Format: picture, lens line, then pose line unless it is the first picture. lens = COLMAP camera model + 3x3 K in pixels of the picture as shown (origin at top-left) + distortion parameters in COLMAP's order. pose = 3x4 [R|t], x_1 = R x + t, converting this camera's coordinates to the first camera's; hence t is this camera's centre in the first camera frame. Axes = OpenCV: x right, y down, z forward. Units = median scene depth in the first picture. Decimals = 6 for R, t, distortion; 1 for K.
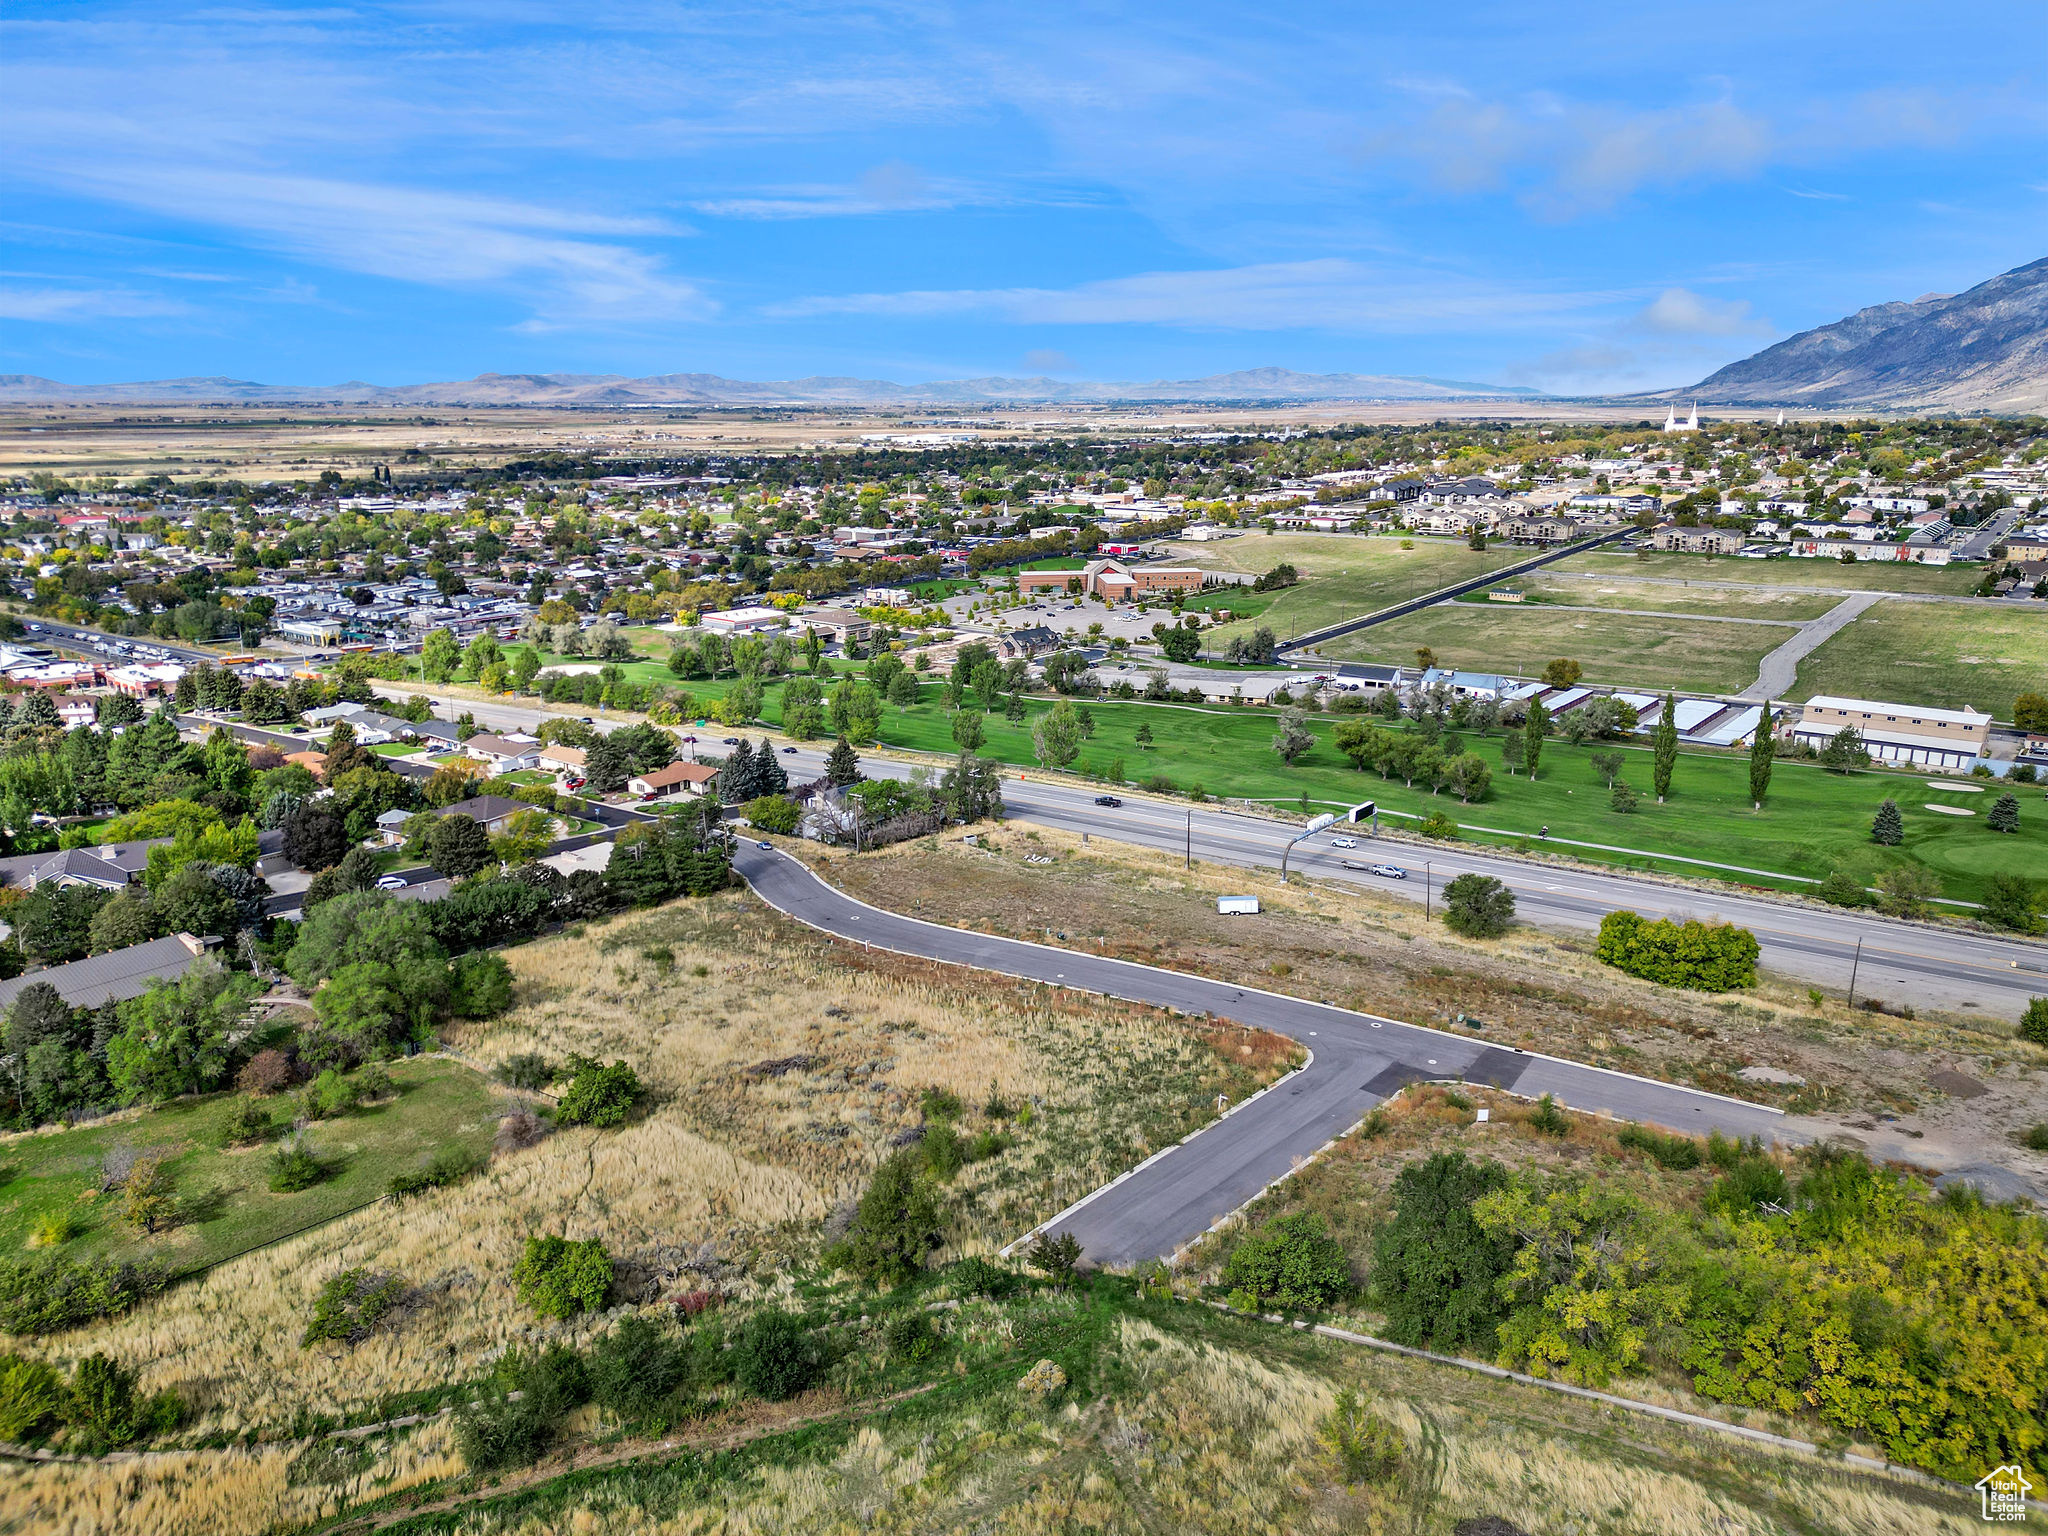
lens RADIAL K [[1501.6, 0, 1024.0], [0, 1501.6, 768.0], [0, 0, 1]] dist [0.086108, -0.081783]
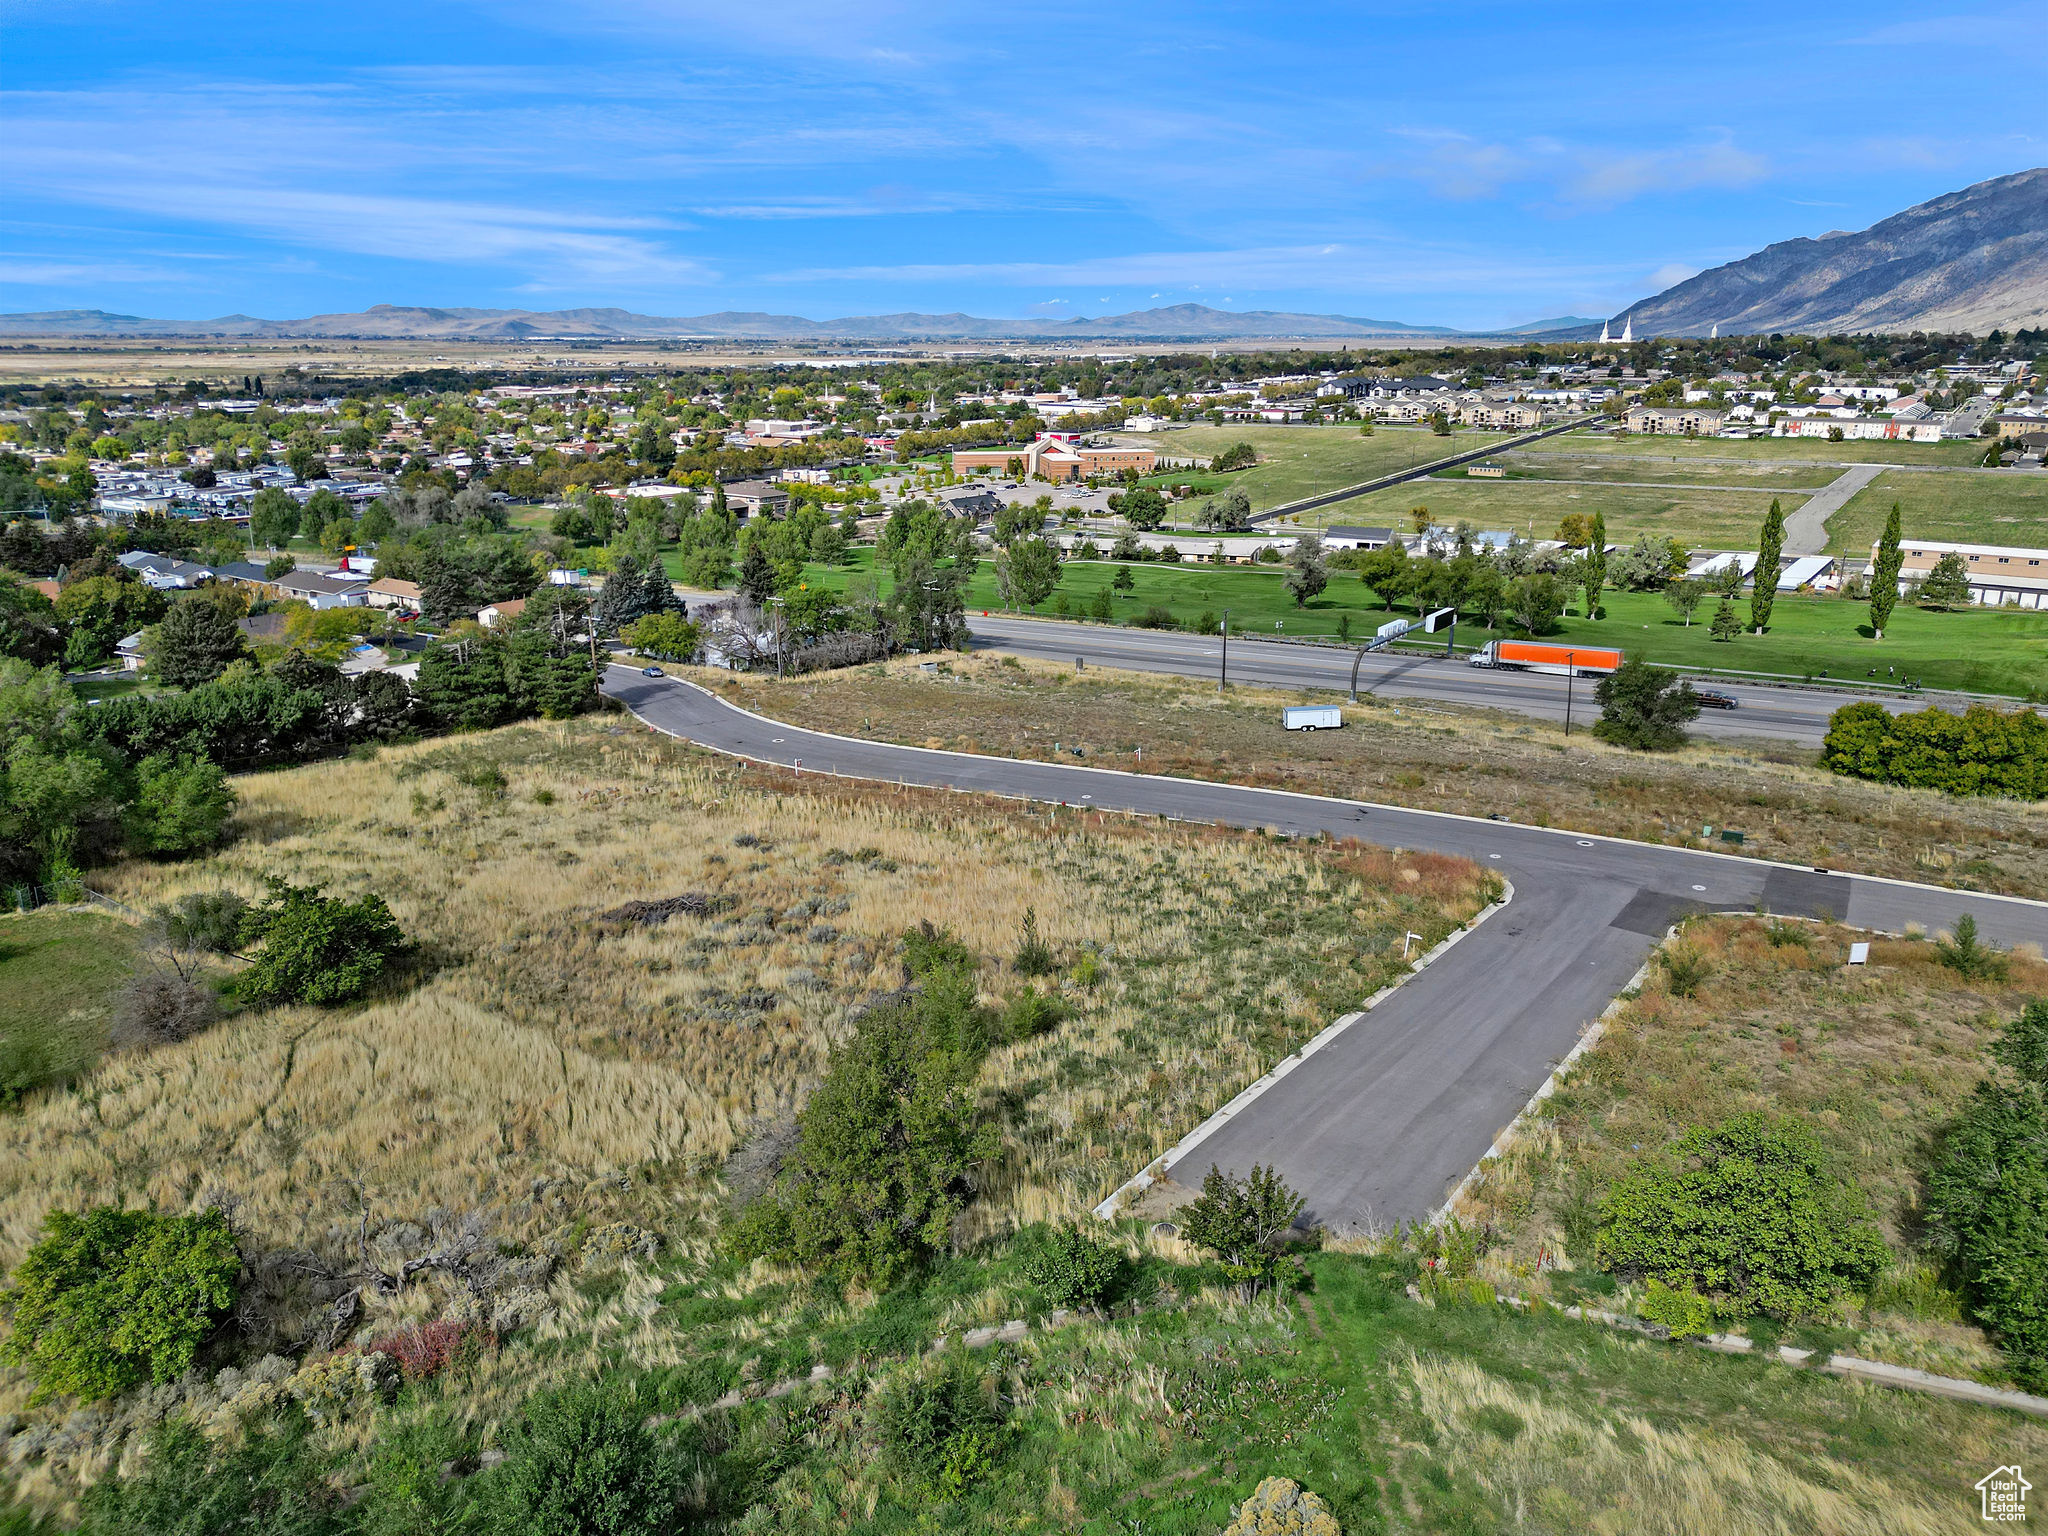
lens RADIAL K [[1501.6, 0, 1024.0], [0, 1501.6, 768.0], [0, 0, 1]] dist [0.086108, -0.081783]
pose [[0.998563, -0.014971, 0.051463, -0.042139], [0.013089, 0.999240, 0.036718, 0.110311], [-0.051973, -0.035992, 0.998000, 0.360470]]
